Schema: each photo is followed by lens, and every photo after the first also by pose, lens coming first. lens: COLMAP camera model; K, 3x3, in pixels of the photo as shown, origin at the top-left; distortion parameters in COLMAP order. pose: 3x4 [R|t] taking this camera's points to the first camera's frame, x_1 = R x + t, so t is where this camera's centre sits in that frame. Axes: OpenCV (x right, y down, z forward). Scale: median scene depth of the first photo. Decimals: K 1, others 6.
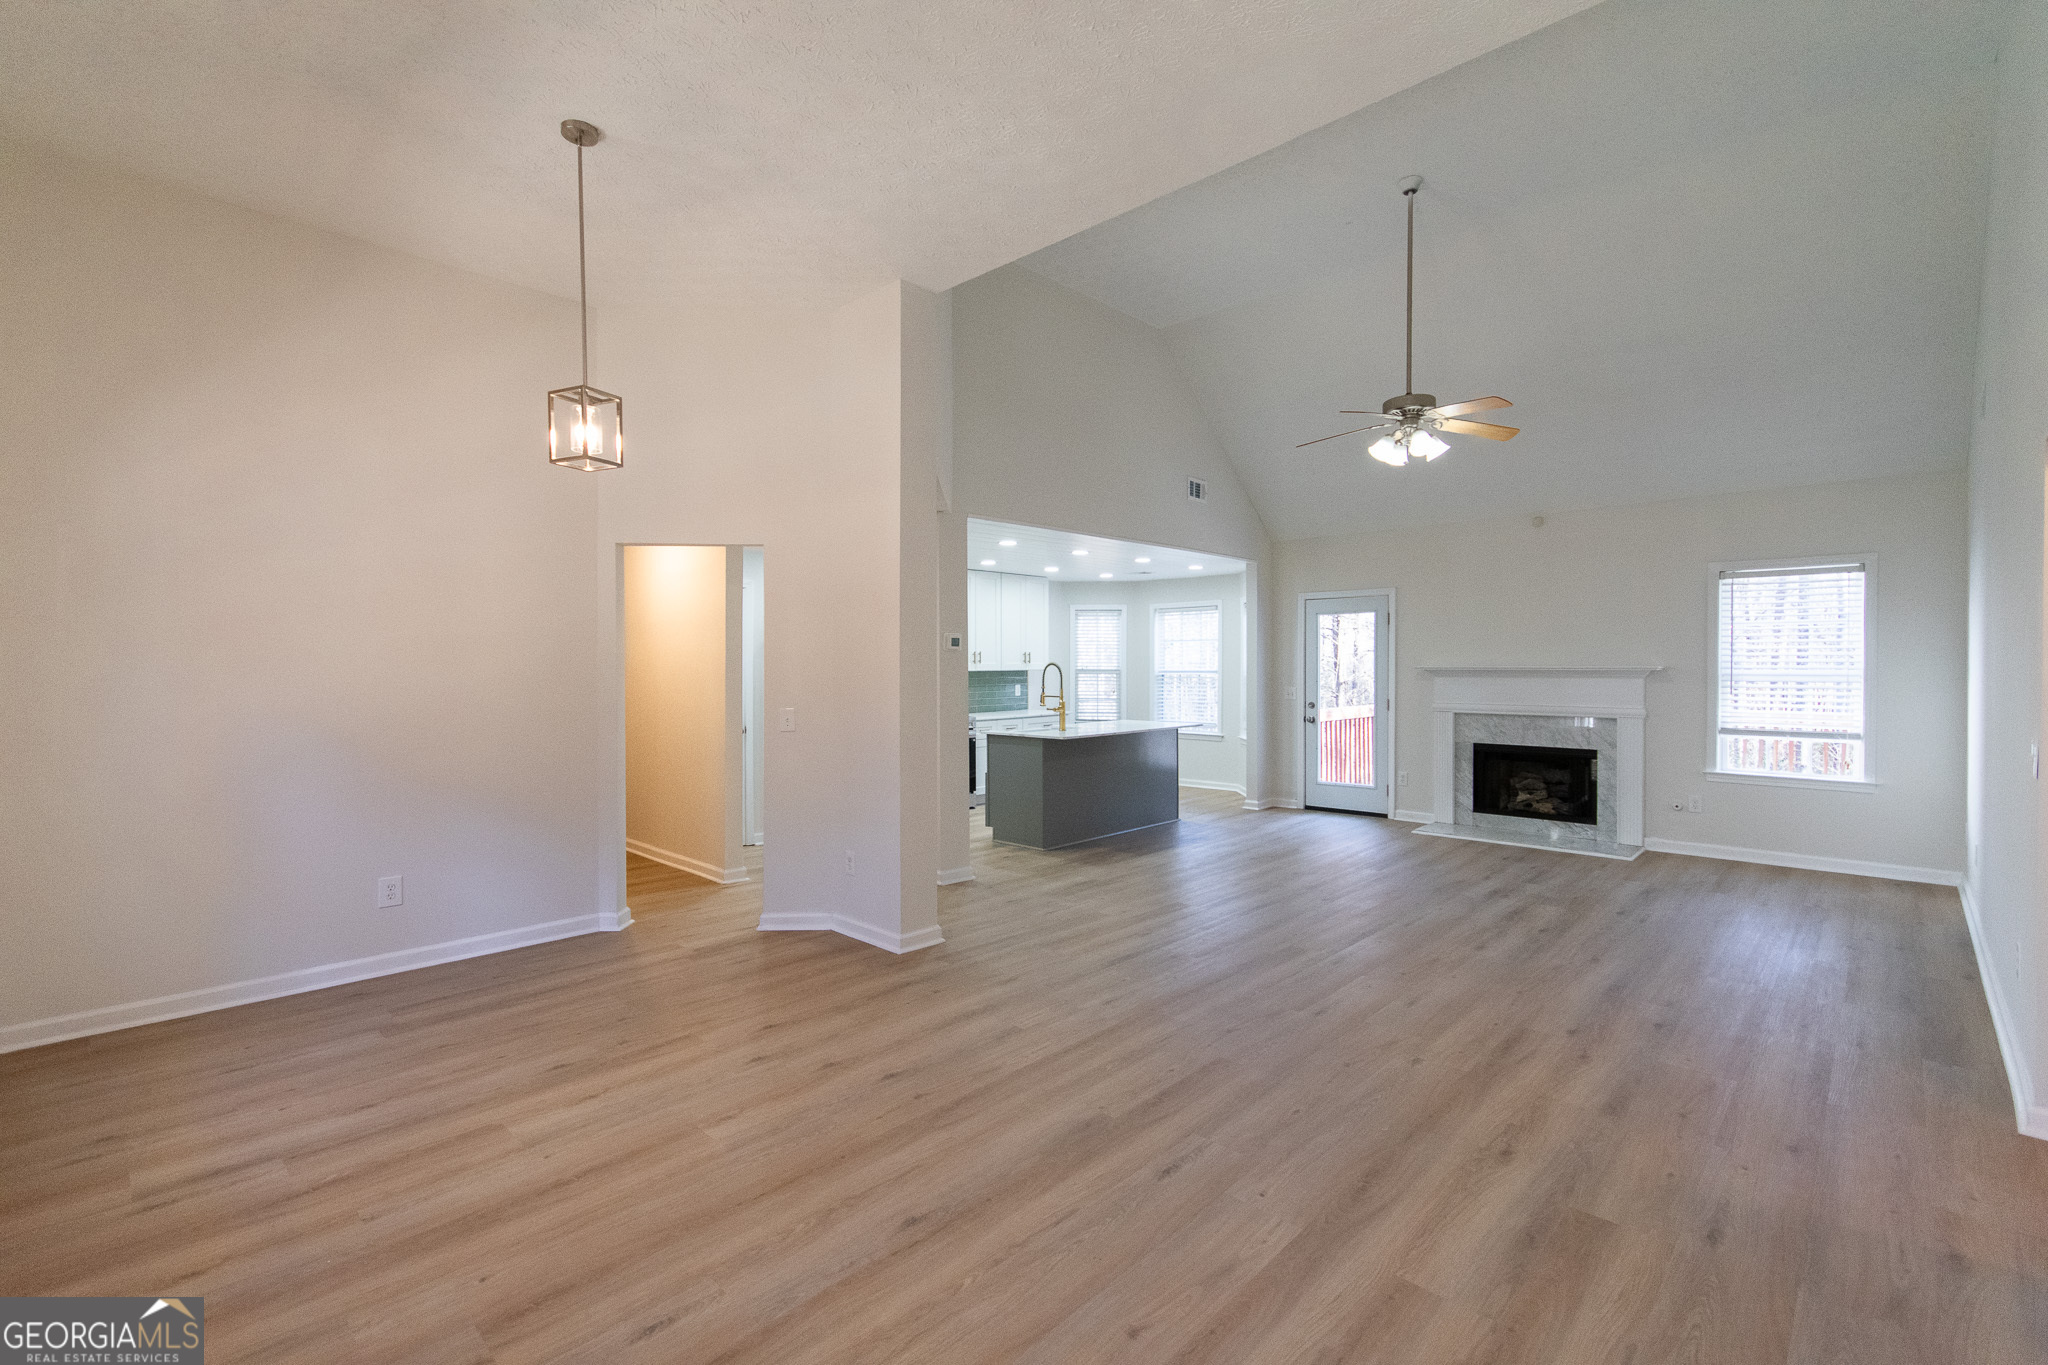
lens RADIAL K [[901.2, 0, 1025.5], [0, 901.2, 667.4], [0, 0, 1]] dist [0.002301, 0.000243]
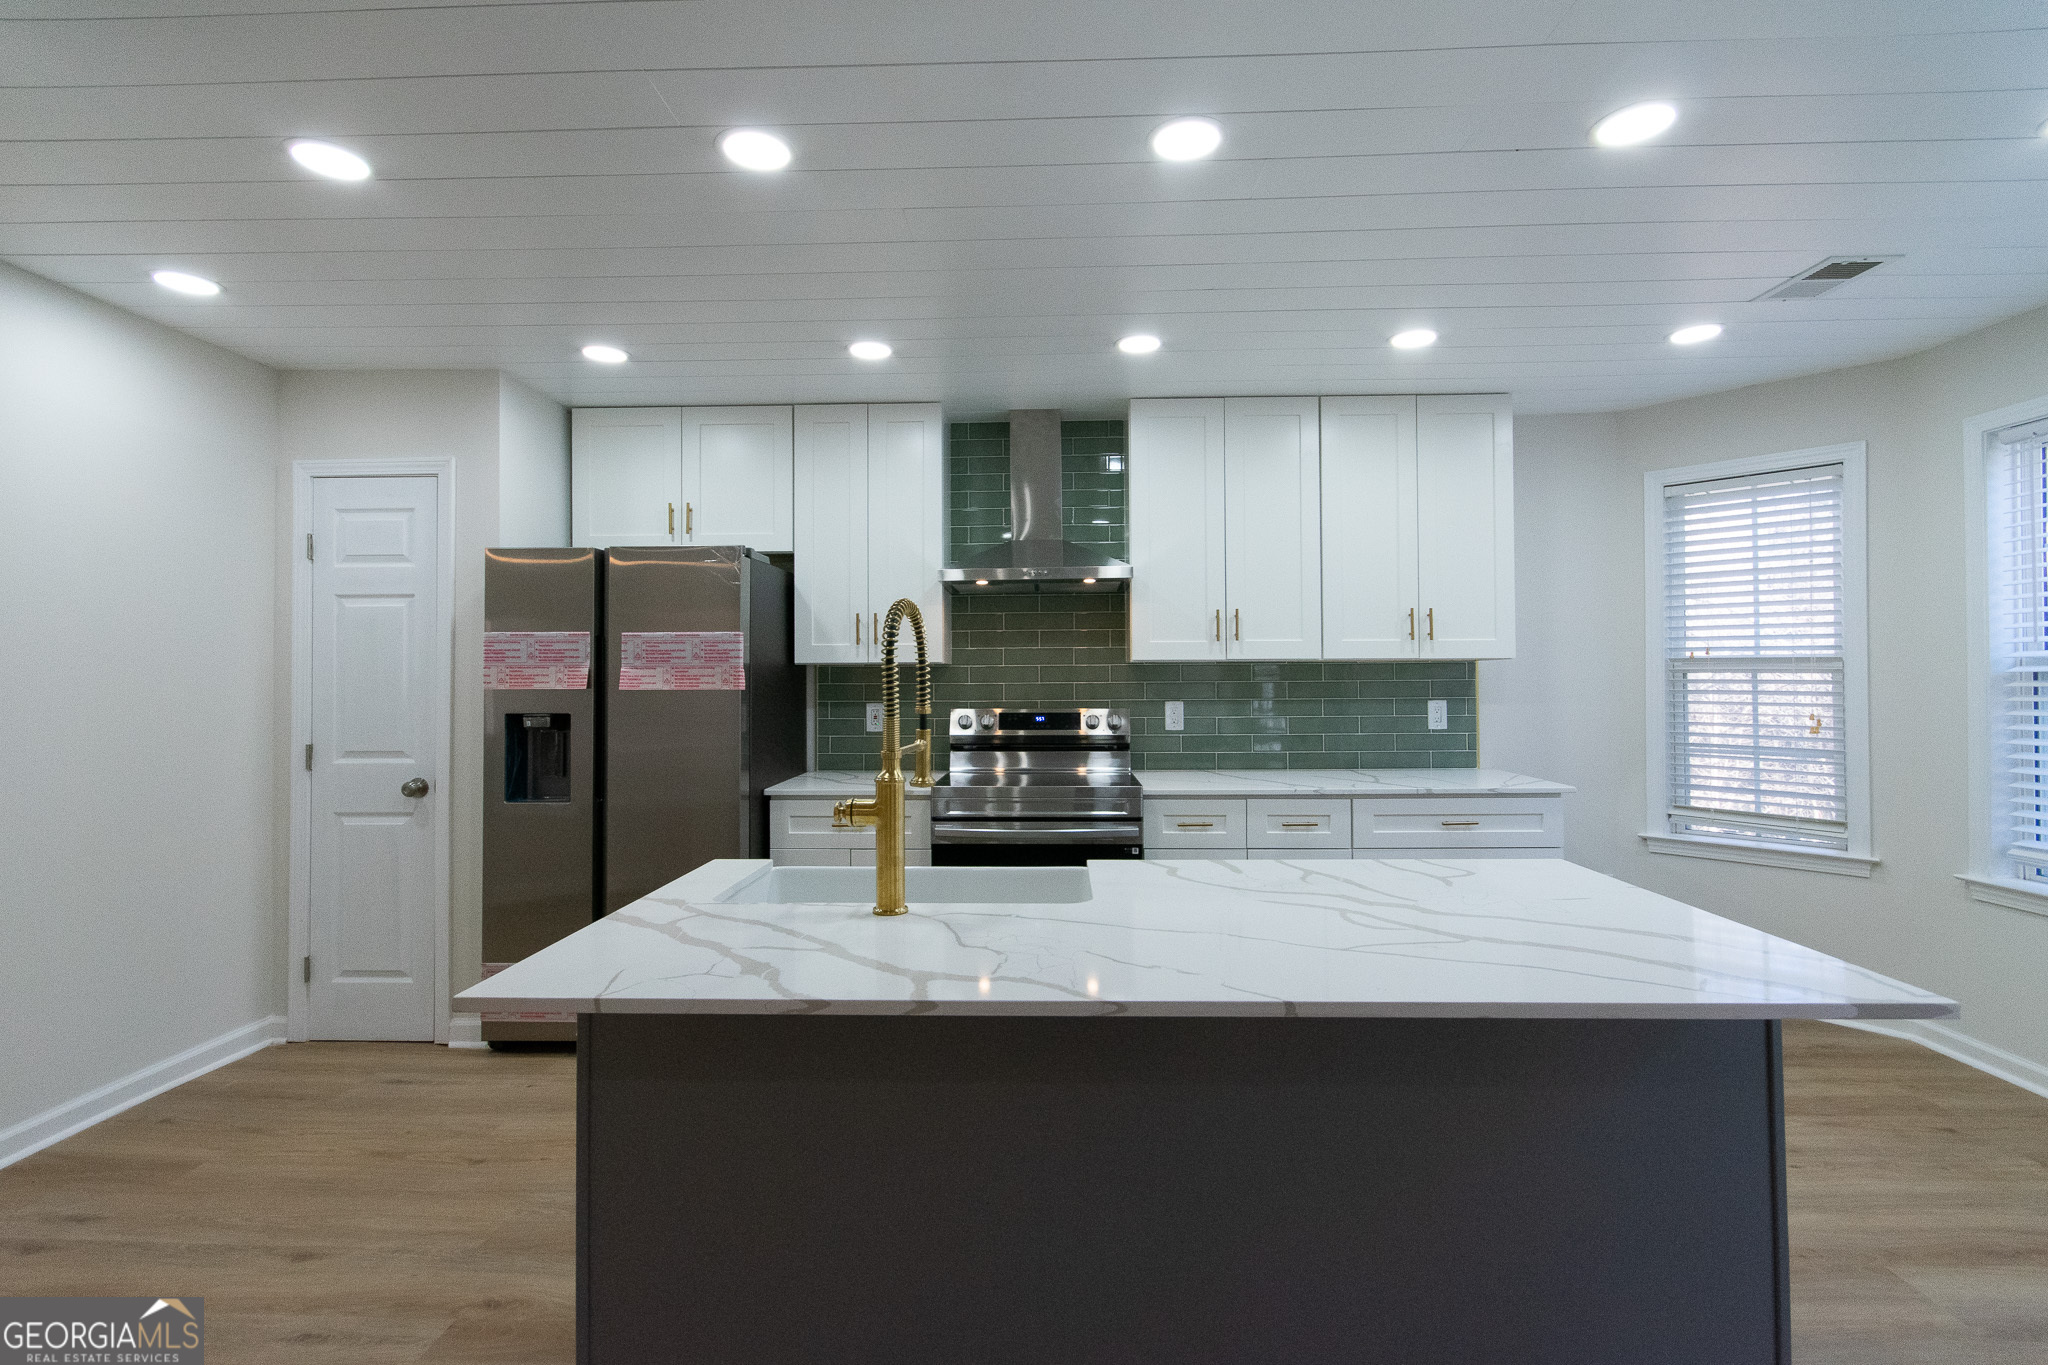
lens RADIAL K [[901.2, 0, 1025.5], [0, 901.2, 667.4], [0, 0, 1]] dist [0.002301, 0.000243]
pose [[0.681740, -0.007761, -0.731553, 0.239035], [-0.000592, 0.999938, -0.011160, 0.016662], [0.731594, 0.008042, 0.681693, 1.001367]]
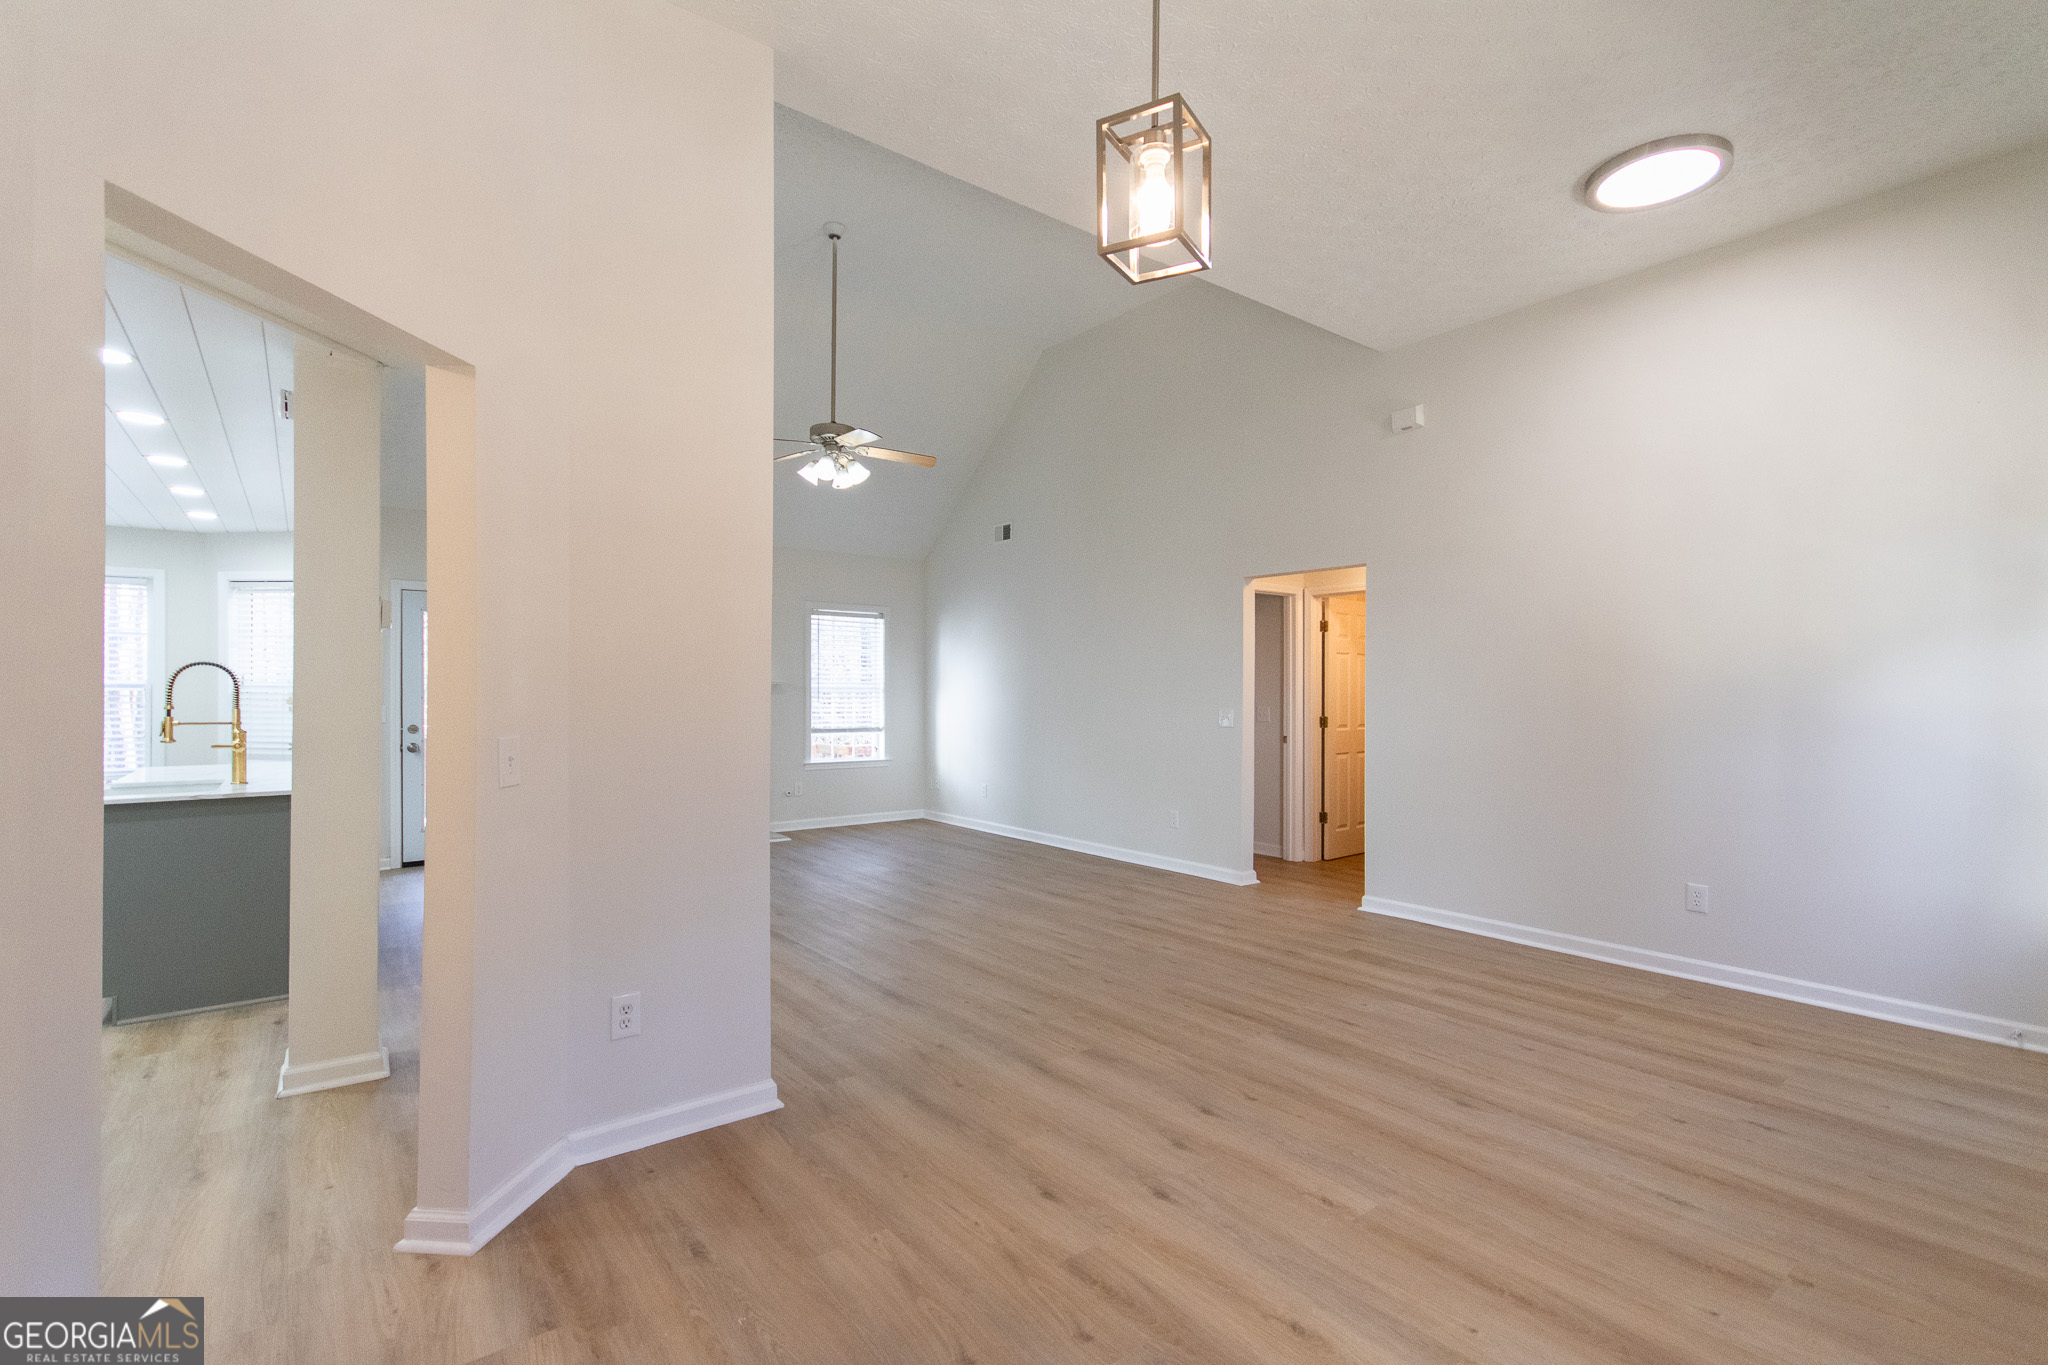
lens RADIAL K [[927.2, 0, 1038.2], [0, 927.2, 687.7], [0, 0, 1]] dist [-0.001302, -0.000077]
pose [[0.137619, 0.006940, 0.990461, -0.522010], [0.001282, 0.999973, -0.007185, 0.018213], [-0.990484, 0.002258, 0.137606, 0.497864]]
